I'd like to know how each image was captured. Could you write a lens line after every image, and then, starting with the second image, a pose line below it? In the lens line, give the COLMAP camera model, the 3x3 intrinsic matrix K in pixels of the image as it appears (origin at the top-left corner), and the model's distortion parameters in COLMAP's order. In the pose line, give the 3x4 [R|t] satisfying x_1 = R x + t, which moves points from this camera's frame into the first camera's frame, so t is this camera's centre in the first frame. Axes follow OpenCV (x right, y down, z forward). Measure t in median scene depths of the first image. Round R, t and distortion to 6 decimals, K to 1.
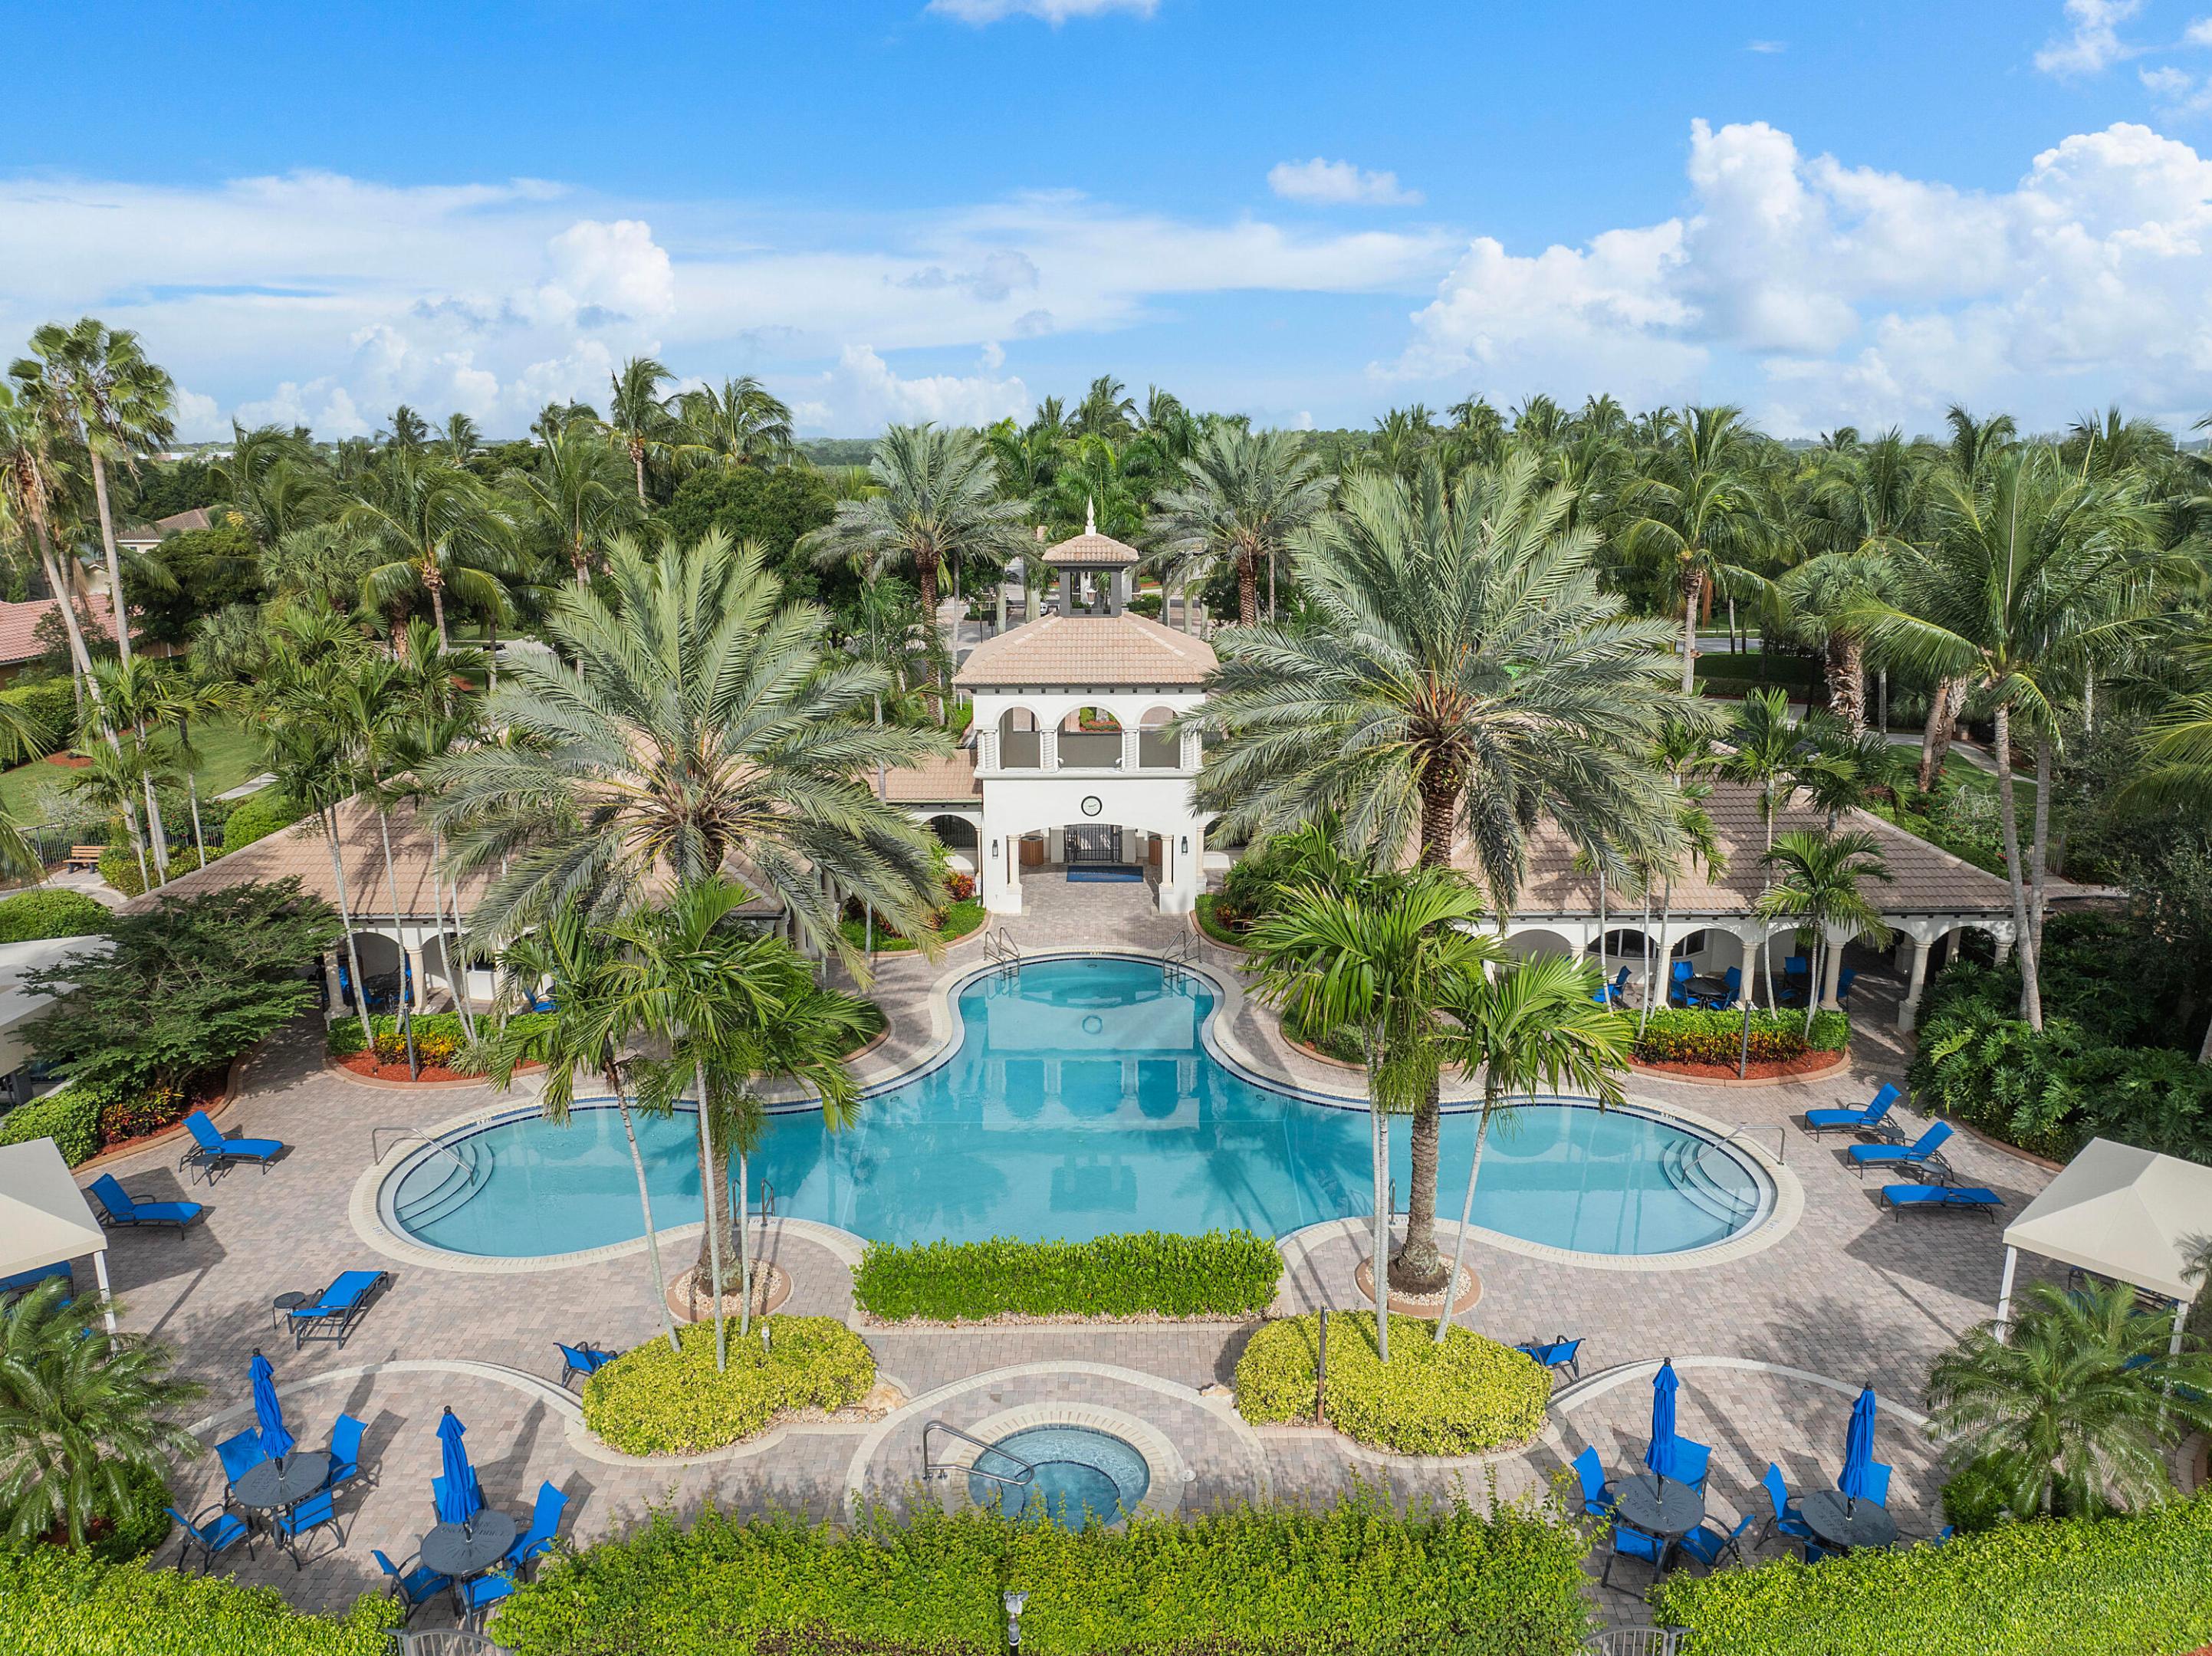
lens RADIAL K [[1559.1, 0, 1097.1], [0, 1559.1, 809.5], [0, 0, 1]] dist [-0.032560, -0.005772]
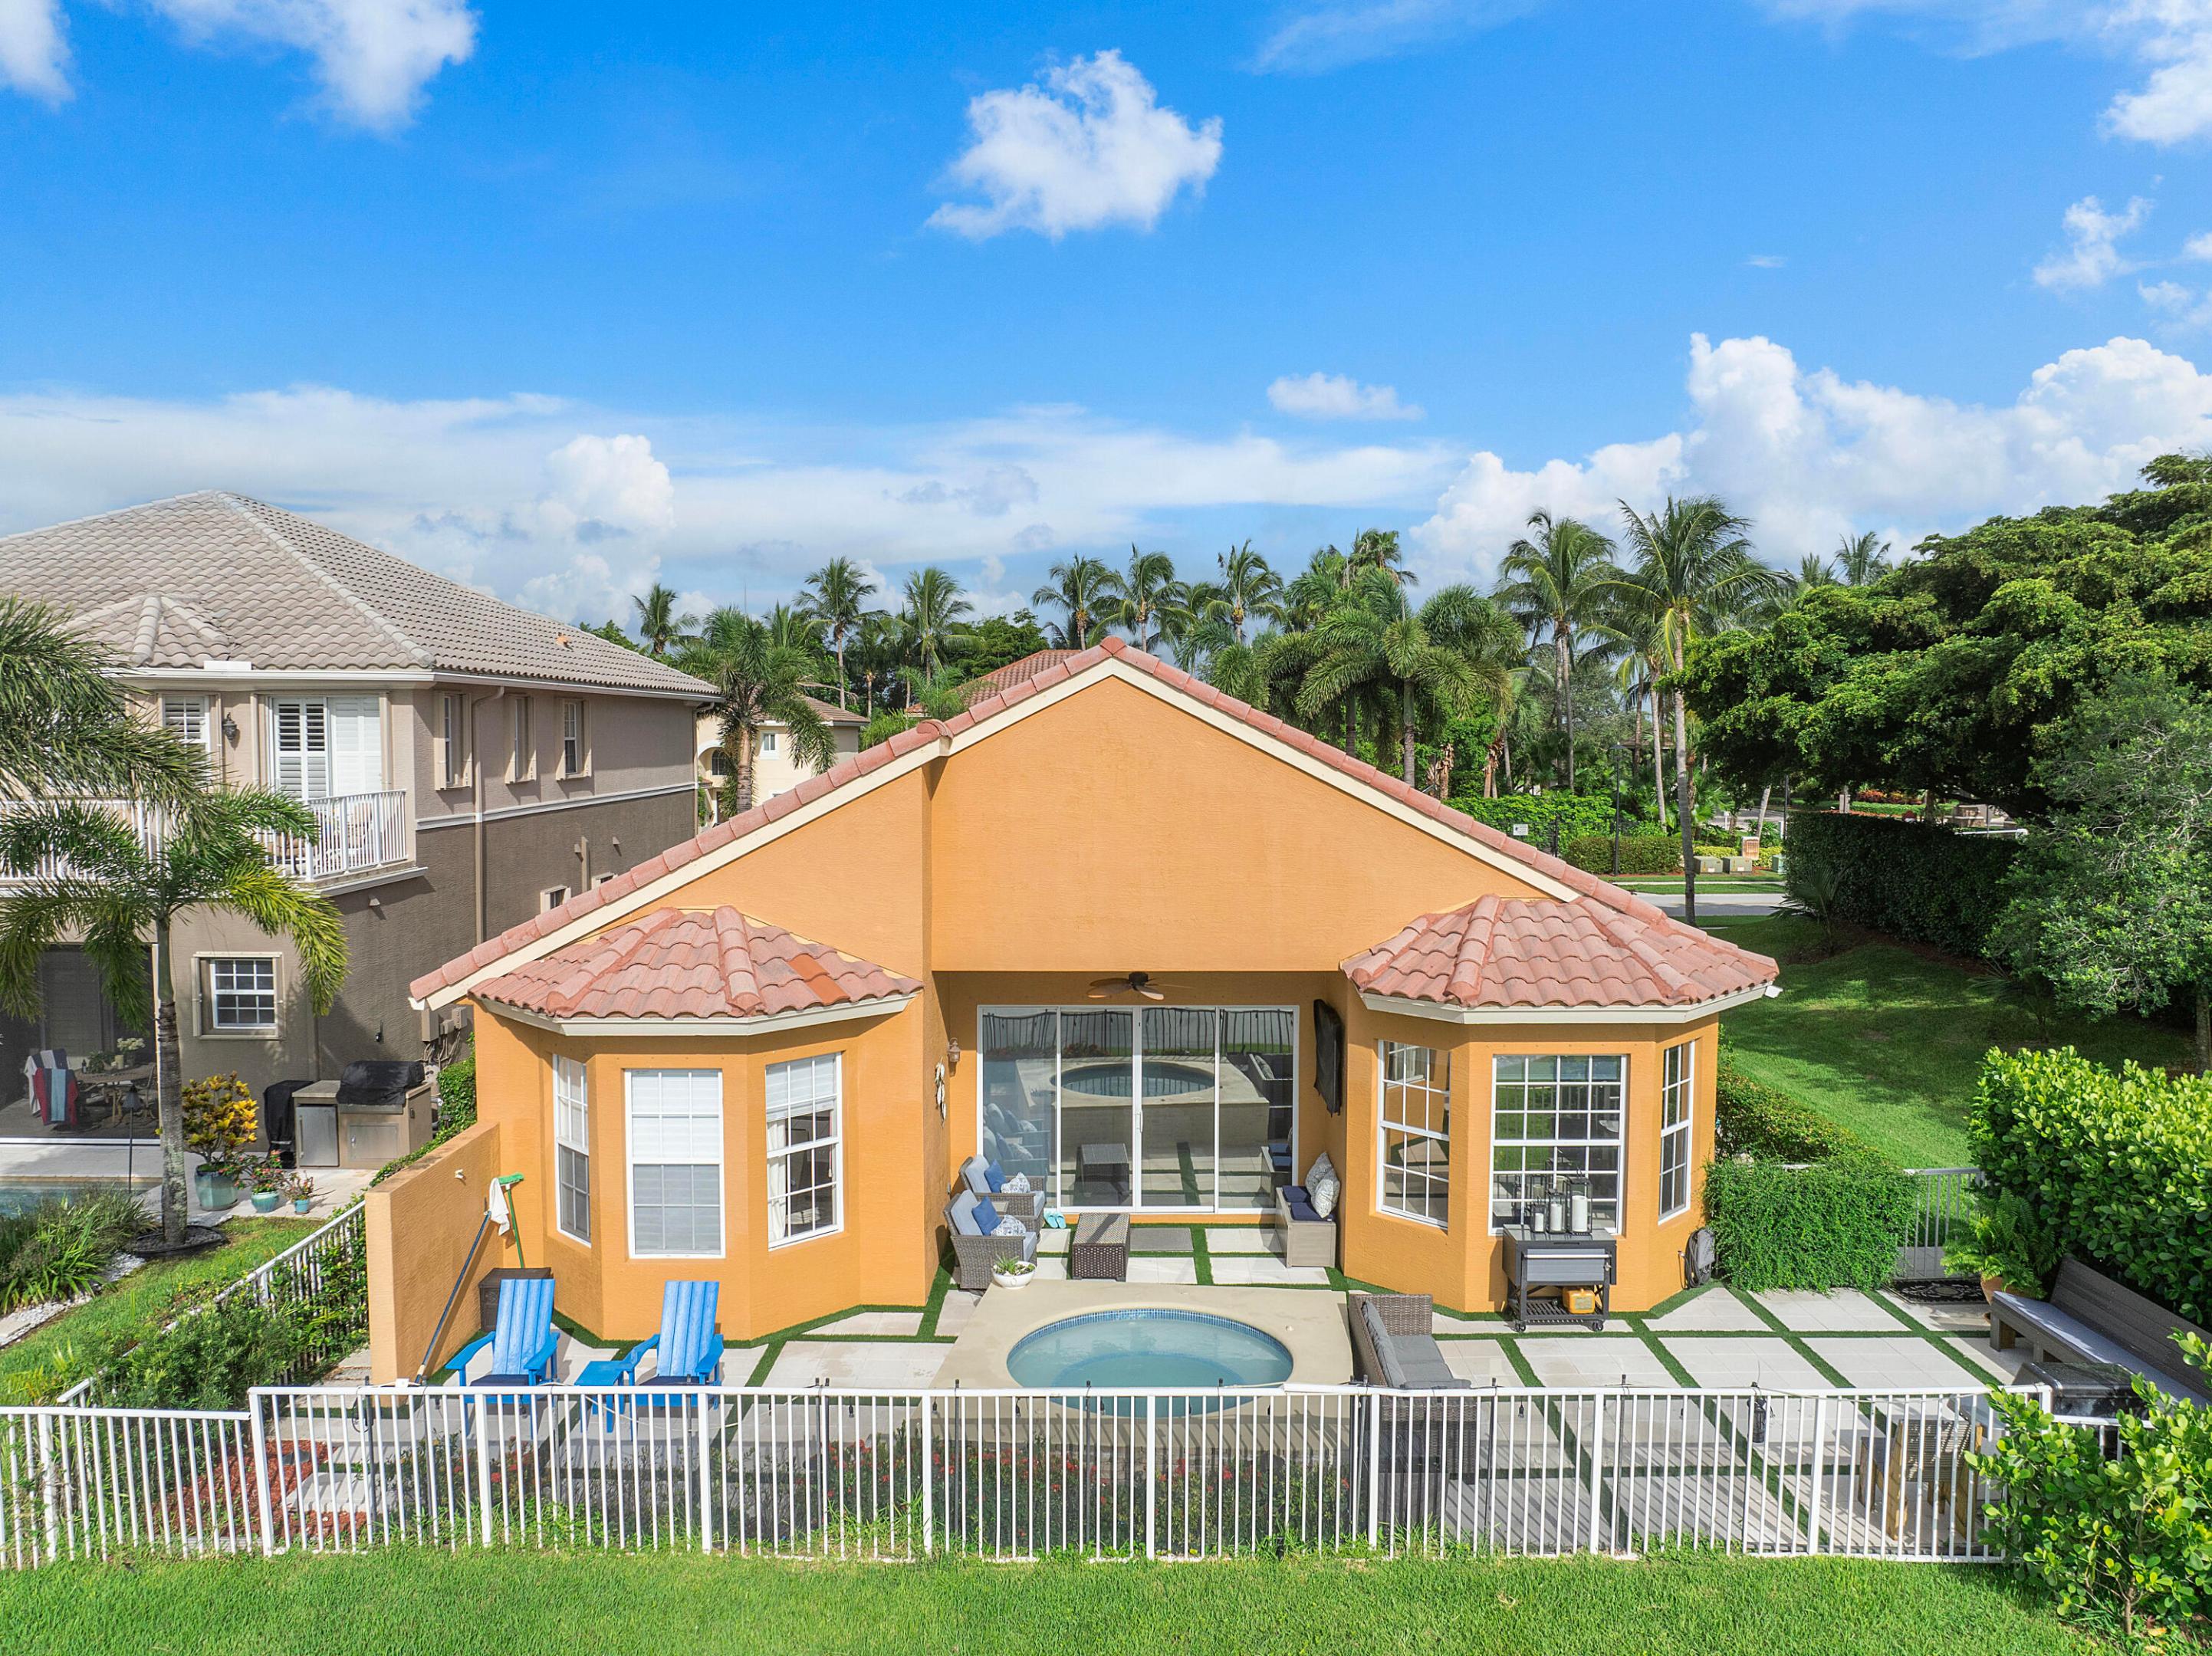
lens RADIAL K [[1559.1, 0, 1097.1], [0, 1559.1, 809.5], [0, 0, 1]] dist [-0.032560, -0.005772]
pose [[0.993693, -0.003745, 0.112076, -1.860685], [0.024079, 0.983256, -0.180634, -0.125672], [-0.109523, 0.182193, 0.977144, 1.528859]]
